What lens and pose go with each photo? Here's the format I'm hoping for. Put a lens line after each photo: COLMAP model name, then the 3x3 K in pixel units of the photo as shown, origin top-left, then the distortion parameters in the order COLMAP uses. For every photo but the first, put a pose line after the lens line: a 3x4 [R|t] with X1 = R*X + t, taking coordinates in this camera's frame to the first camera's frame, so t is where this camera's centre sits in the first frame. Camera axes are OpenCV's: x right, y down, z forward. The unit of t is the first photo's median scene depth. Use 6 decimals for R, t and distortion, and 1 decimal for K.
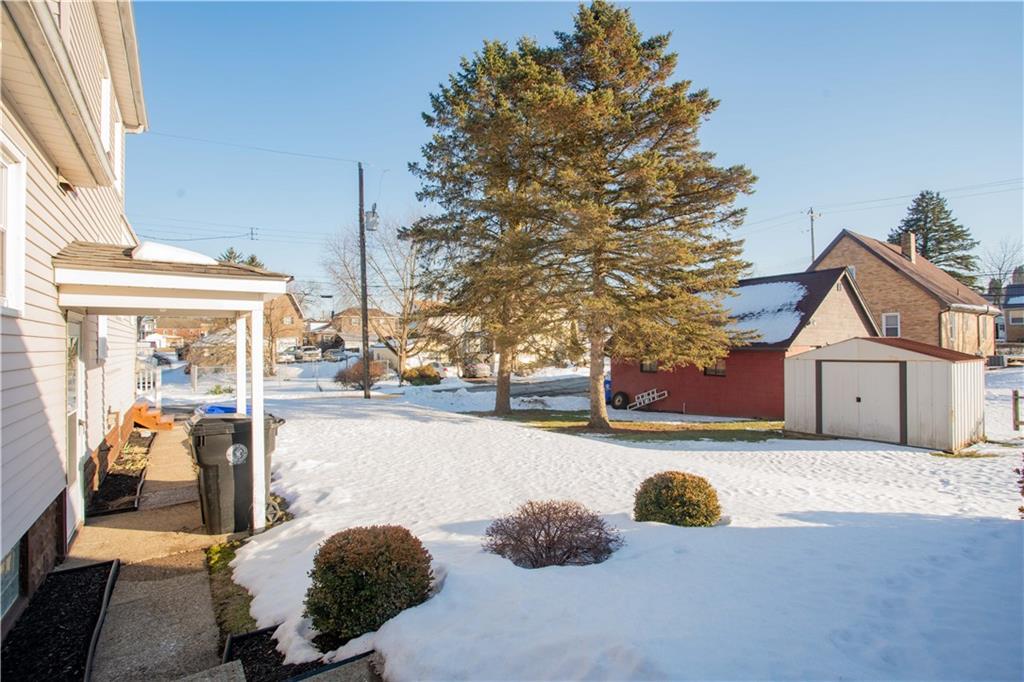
lens RADIAL K [[484.9, 0, 515.8], [0, 484.9, 339.6], [0, 0, 1]] dist [-0.016980, 0.008064]
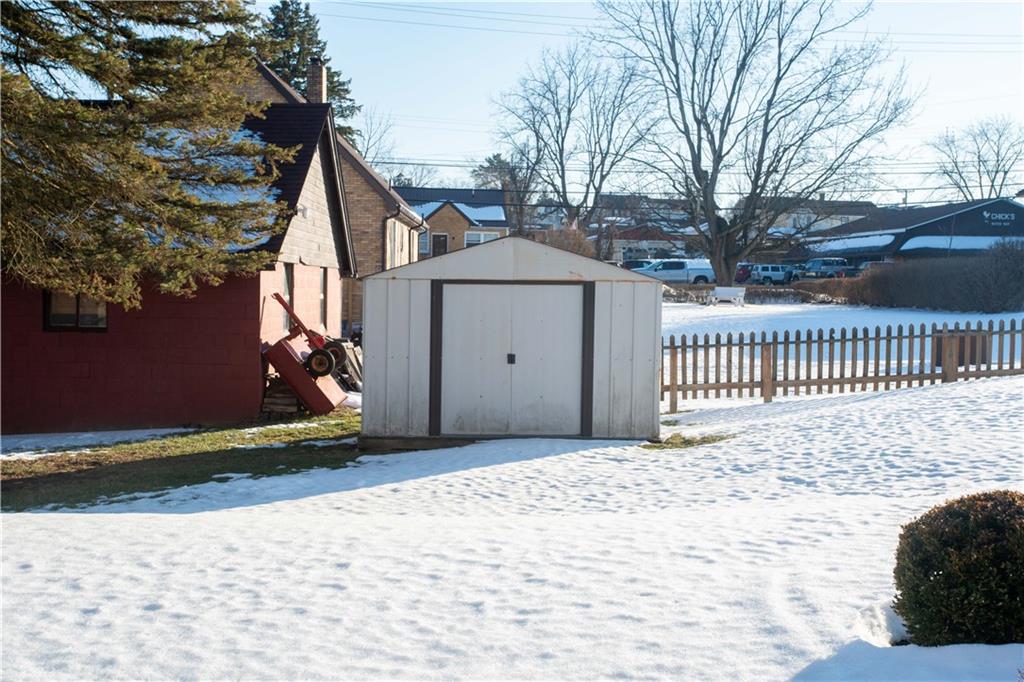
lens RADIAL K [[1125.5, 0, 512.0], [0, 1125.5, 341.0], [0, 0, 1]] dist [0.002469, 0.003802]
pose [[0.560564, -0.017089, 0.827935, -0.245144], [-0.034707, 0.998424, 0.044107, 0.050959], [-0.827384, -0.053460, 0.559087, 0.323091]]
